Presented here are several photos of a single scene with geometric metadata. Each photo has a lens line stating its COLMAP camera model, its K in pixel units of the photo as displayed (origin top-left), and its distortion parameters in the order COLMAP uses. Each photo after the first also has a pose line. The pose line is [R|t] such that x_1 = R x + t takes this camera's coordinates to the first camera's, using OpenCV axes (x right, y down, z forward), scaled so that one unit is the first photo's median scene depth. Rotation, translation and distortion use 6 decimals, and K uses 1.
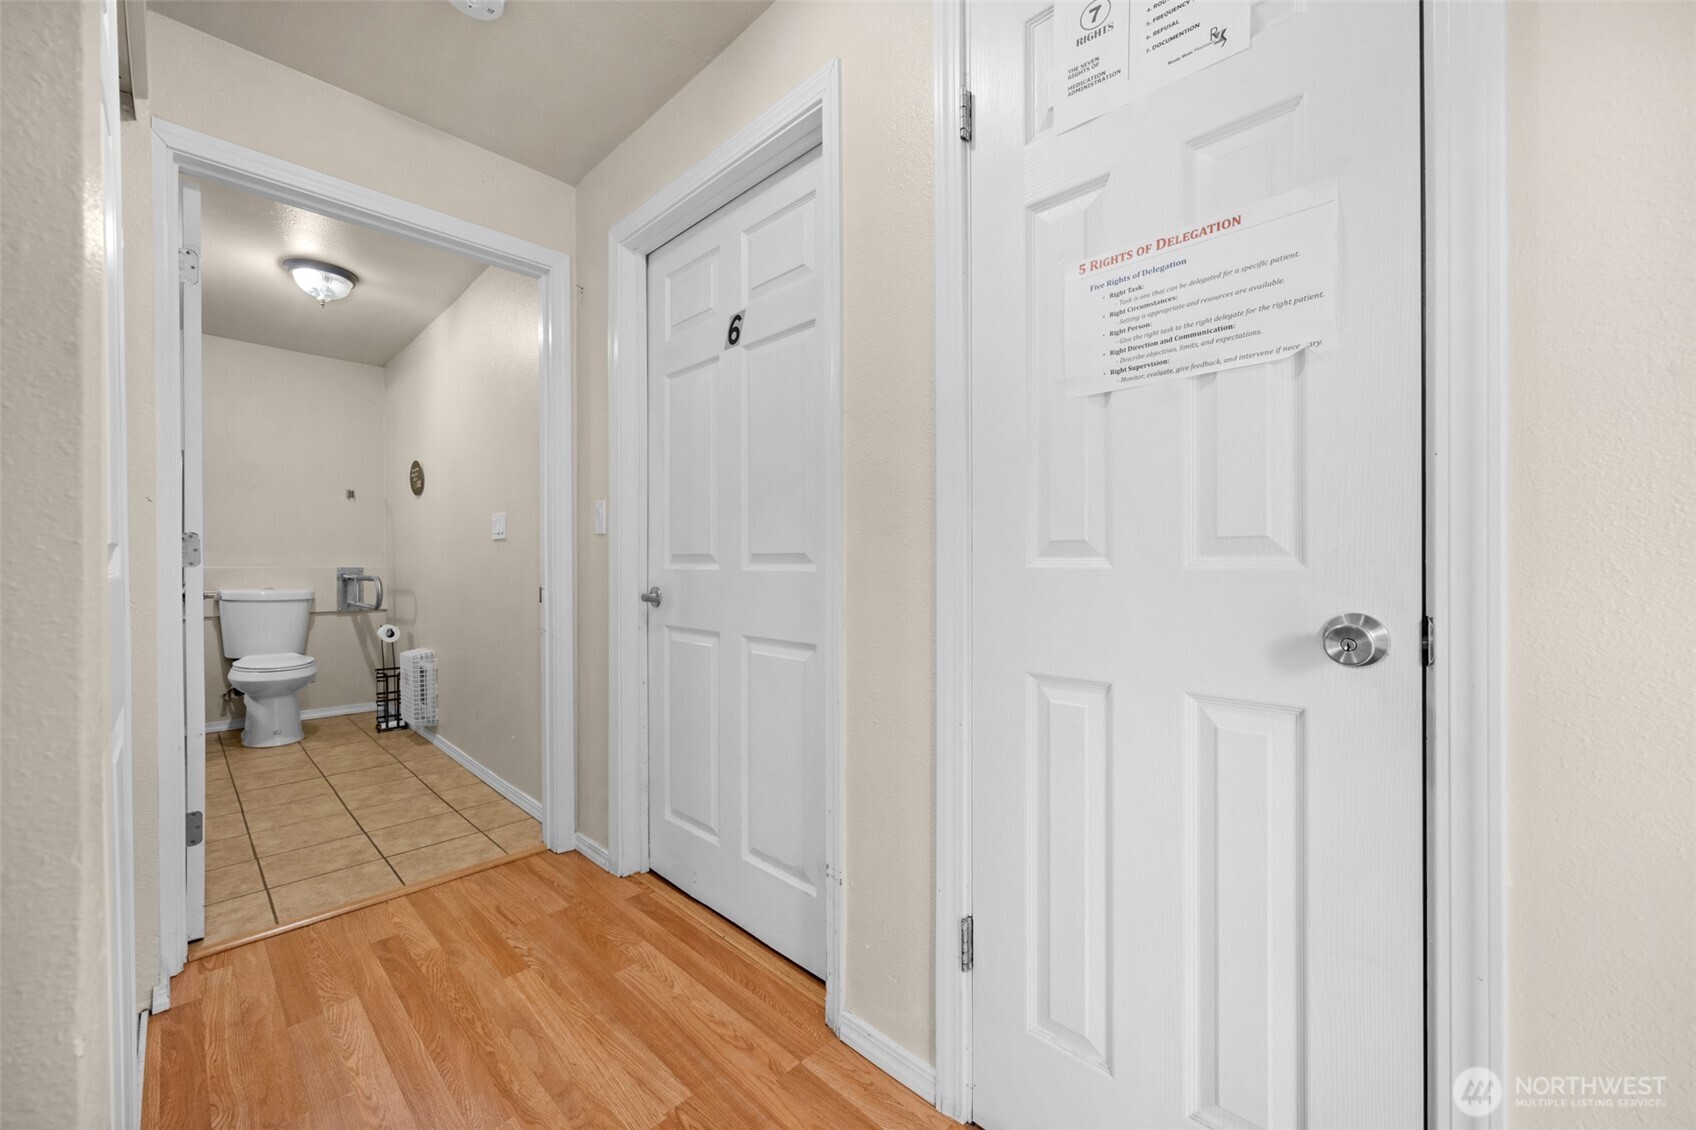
lens RADIAL K [[679.1, 0, 830.4], [0, 679.1, 566.3], [0, 0, 1]] dist [-0.012457, -0.000183]
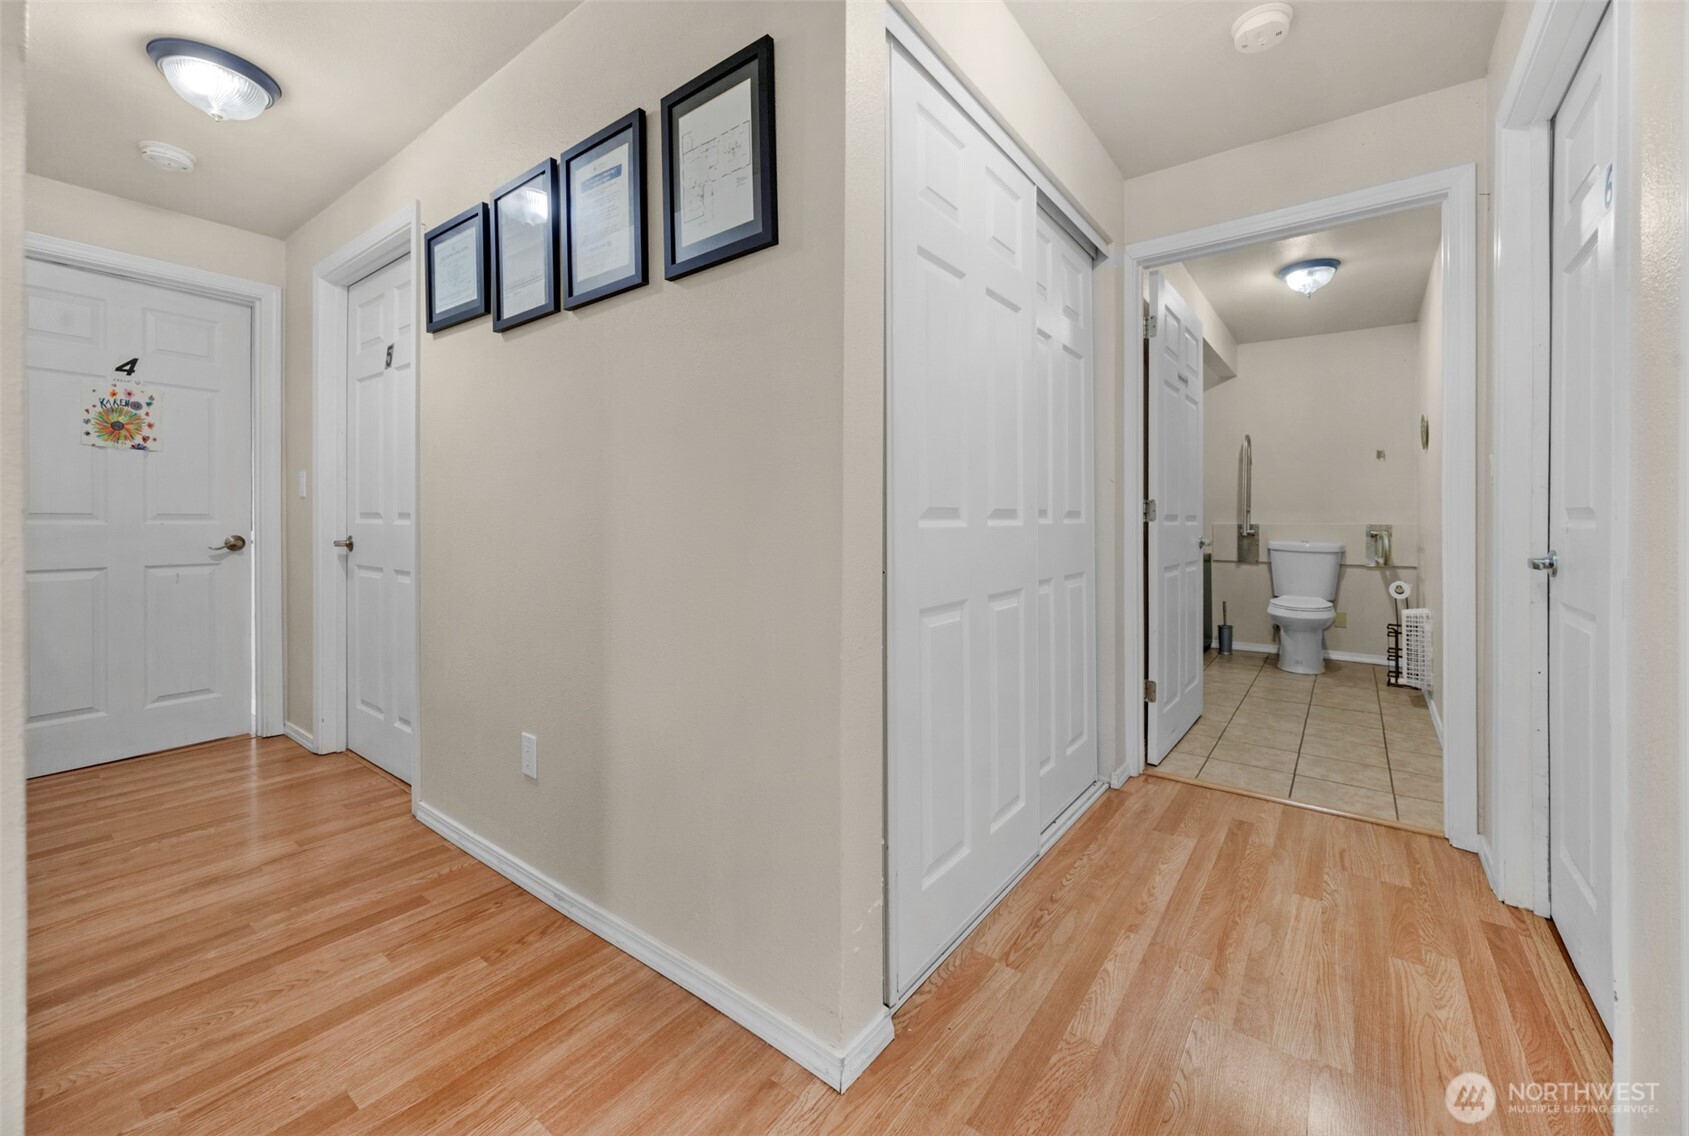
lens RADIAL K [[699.3, 0, 846.7], [0, 699.3, 539.0], [0, 0, 1]] dist [0.008460, -0.000278]
pose [[0.092904, 0.034545, -0.995076, 0.473937], [-0.012656, 0.999358, 0.033512, -0.003389], [0.995595, 0.009481, 0.093282, 0.120309]]
